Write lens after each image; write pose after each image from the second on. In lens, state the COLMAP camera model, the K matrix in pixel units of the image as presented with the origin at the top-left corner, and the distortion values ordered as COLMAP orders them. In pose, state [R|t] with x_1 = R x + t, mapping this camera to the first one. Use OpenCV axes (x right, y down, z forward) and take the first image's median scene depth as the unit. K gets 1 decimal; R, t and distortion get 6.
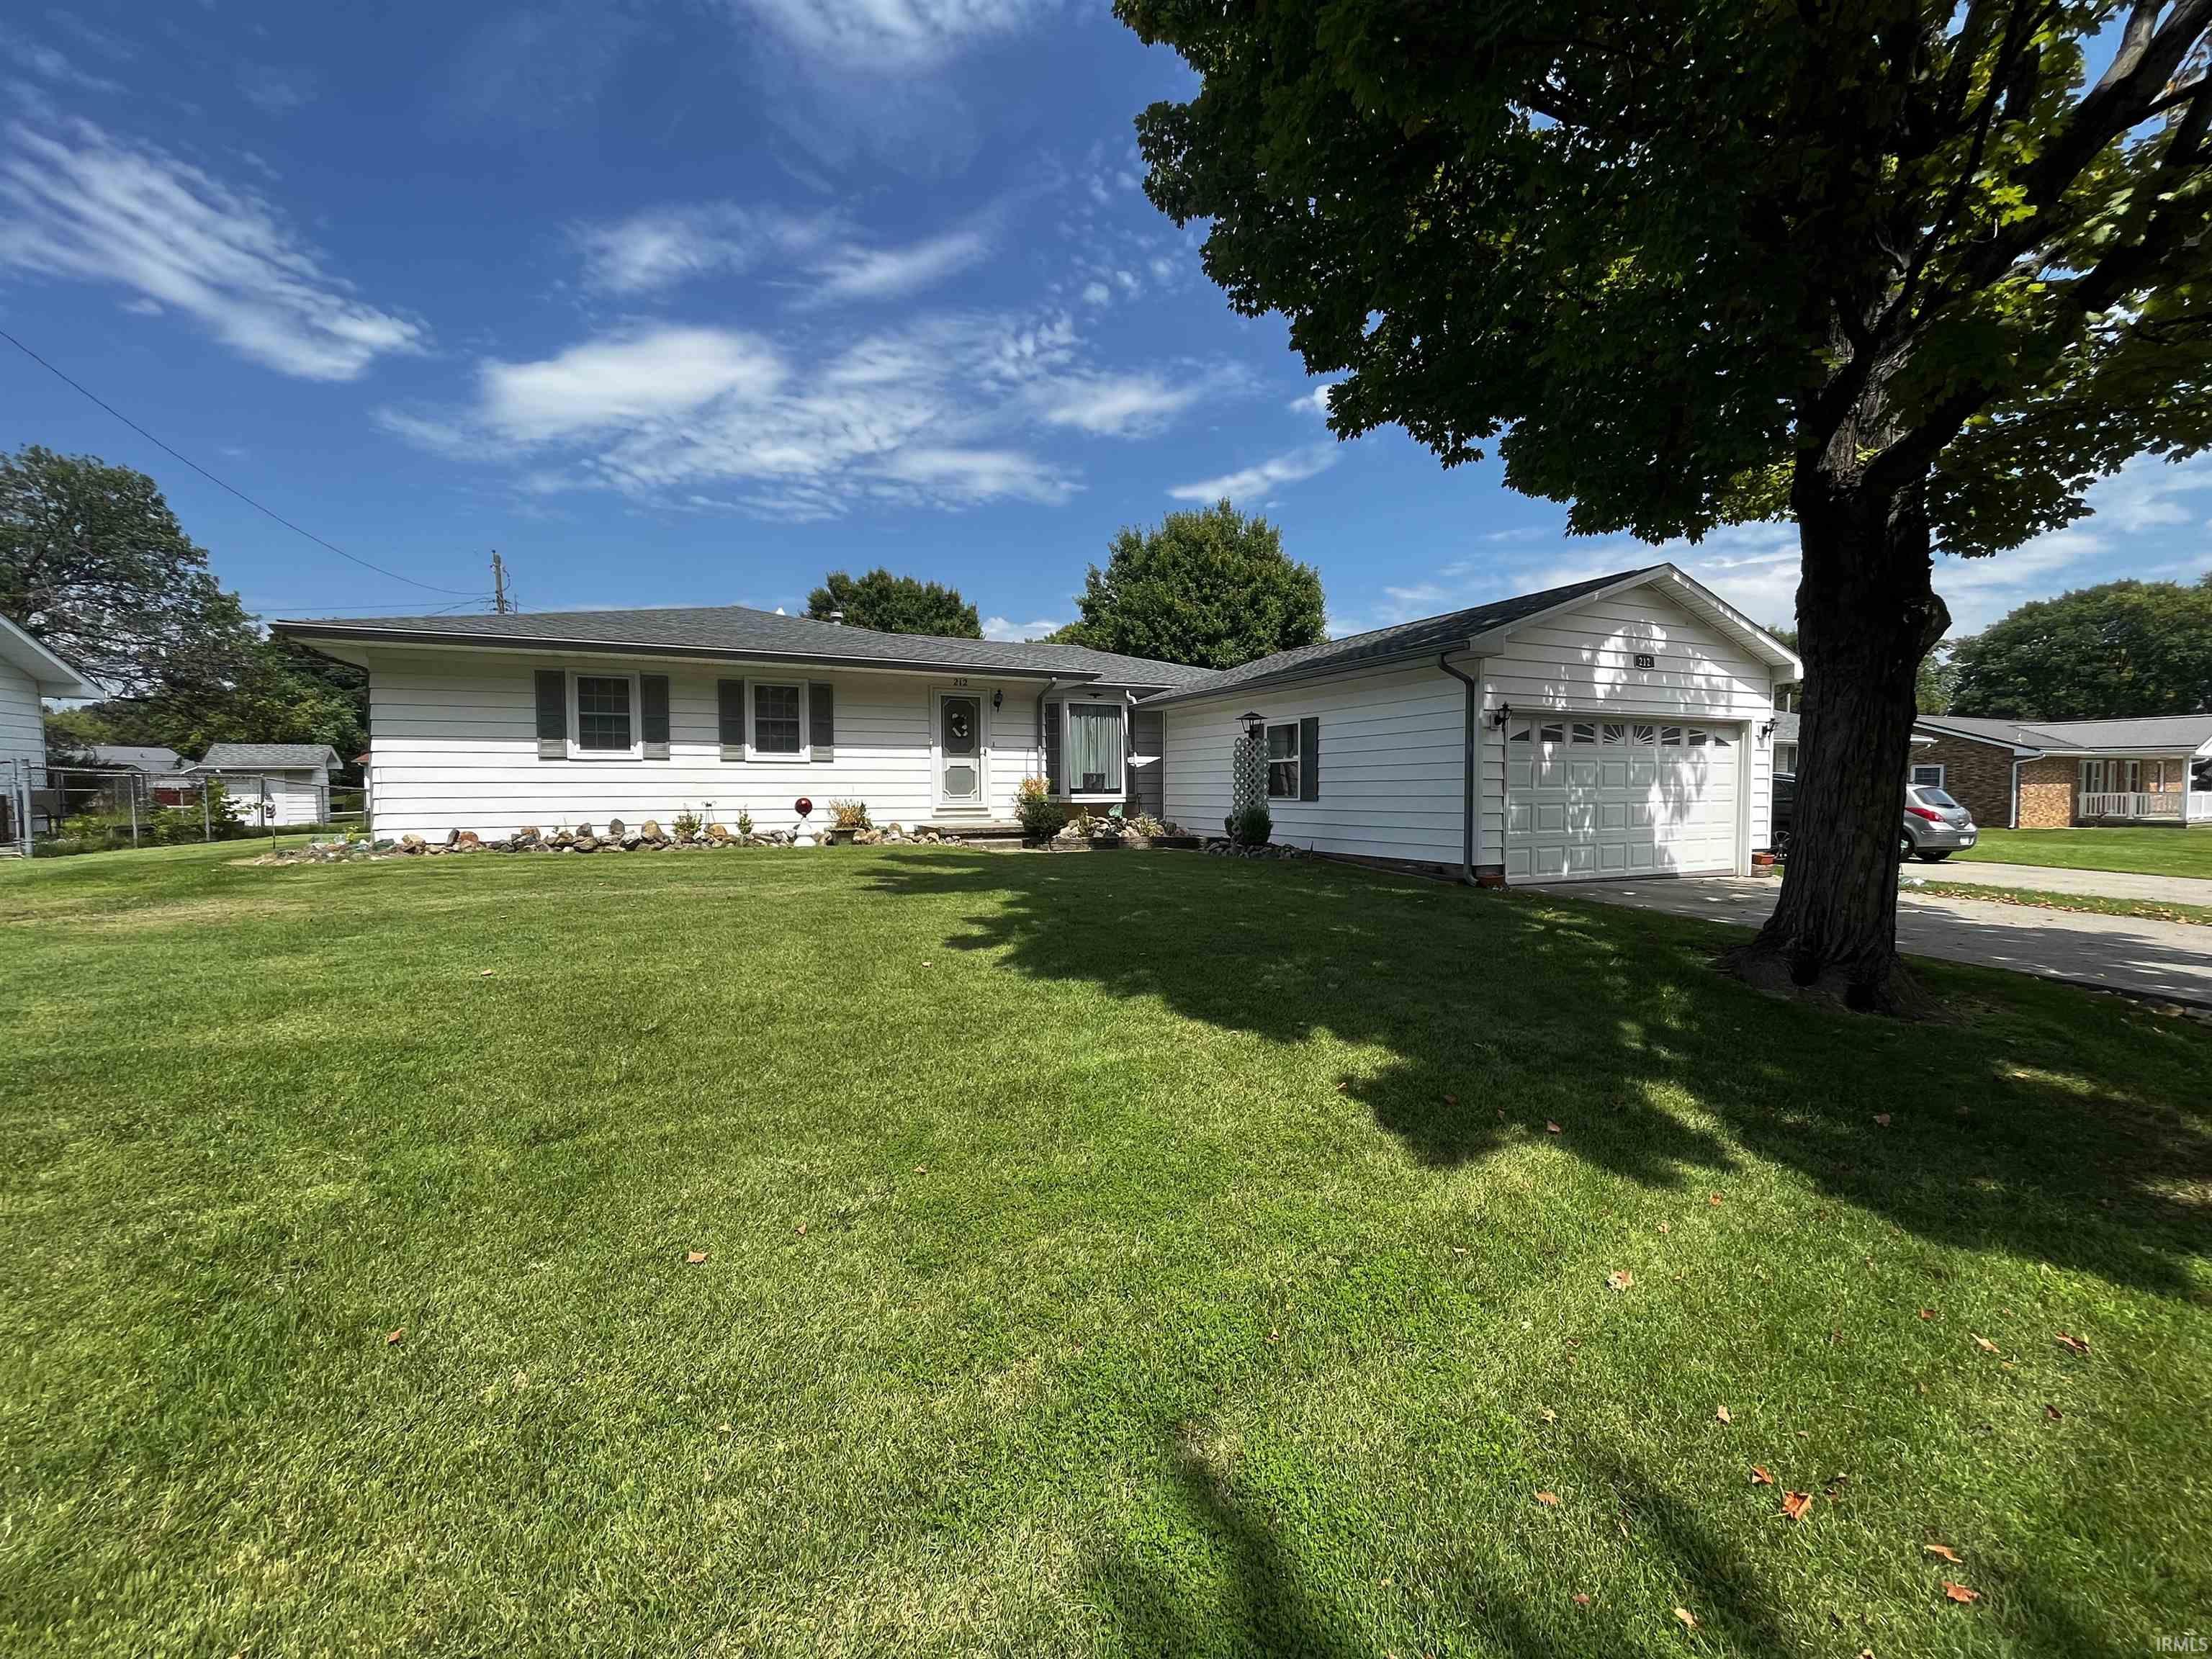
lens RADIAL K [[884.0, 0, 1098.7], [0, 884.0, 839.6], [0, 0, 1]] dist [-0.002477, 0.000345]
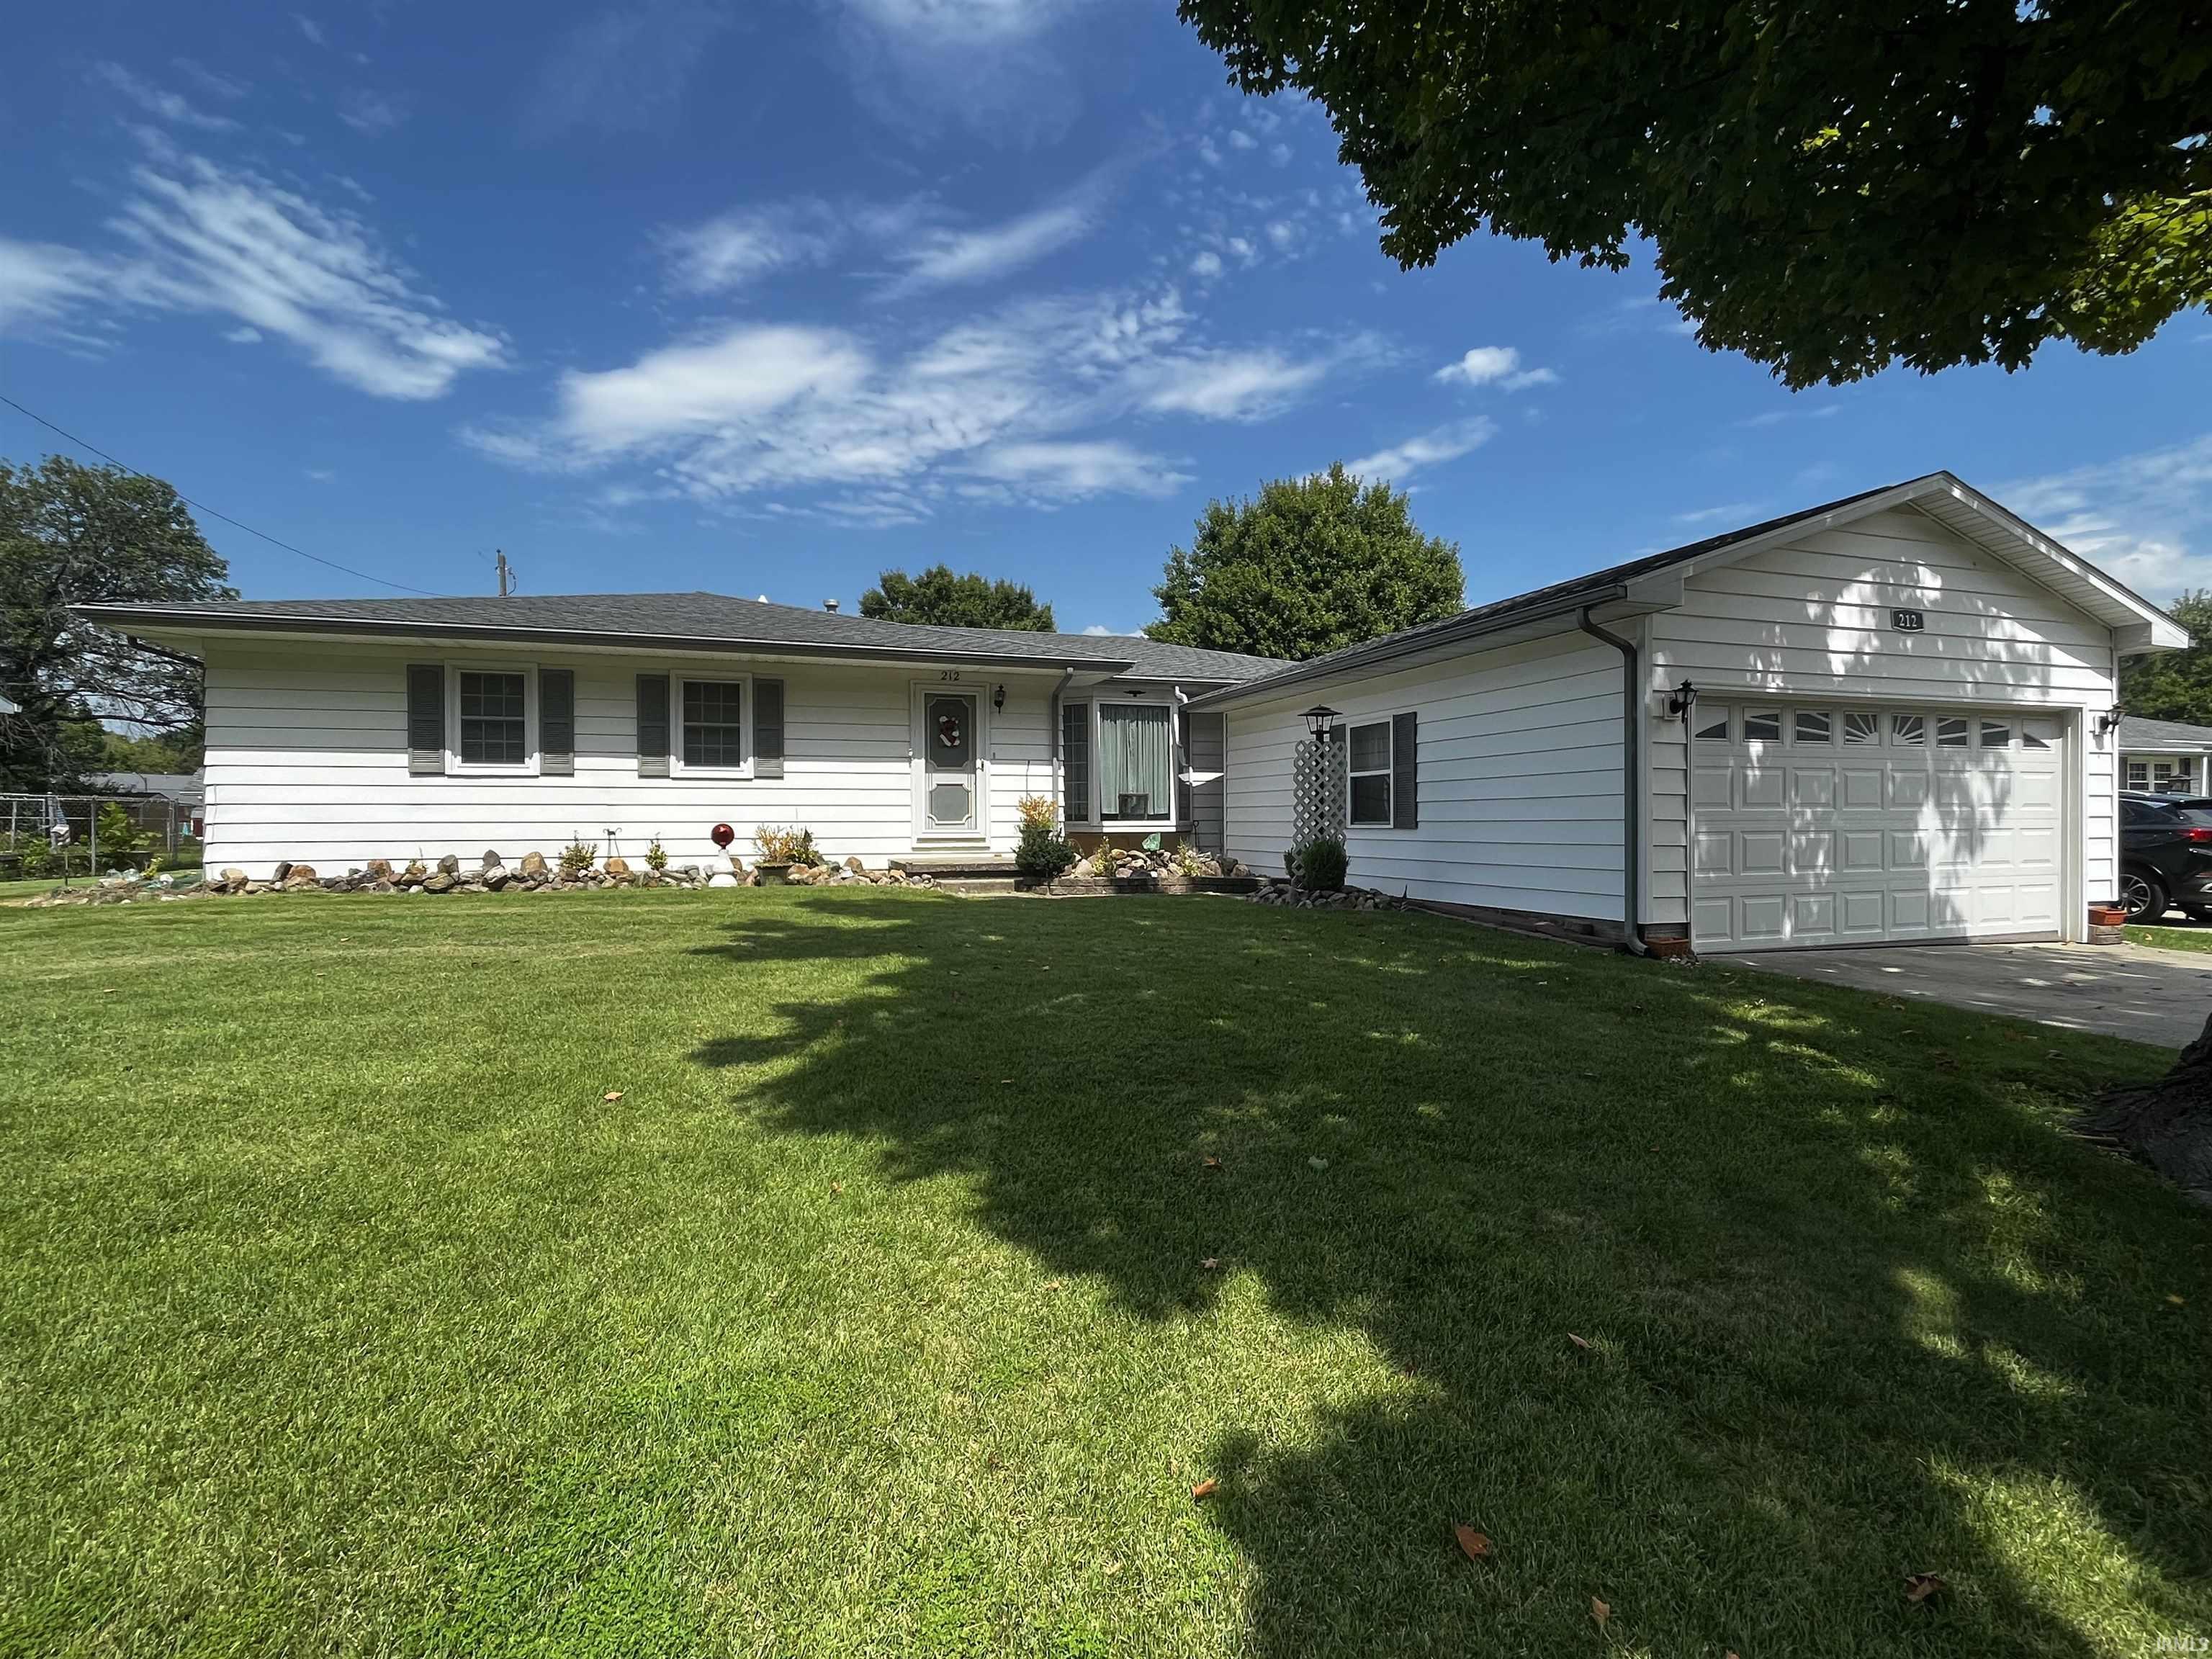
lens RADIAL K [[998.3, 0, 1106.0], [0, 998.3, 829.5], [0, 0, 1]] dist [-0.011742, 0.007473]
pose [[0.993696, 0.001251, -0.112099, 0.068361], [-0.006513, 0.998893, -0.046582, -0.002974], [0.111917, 0.047019, 0.992605, 0.132007]]
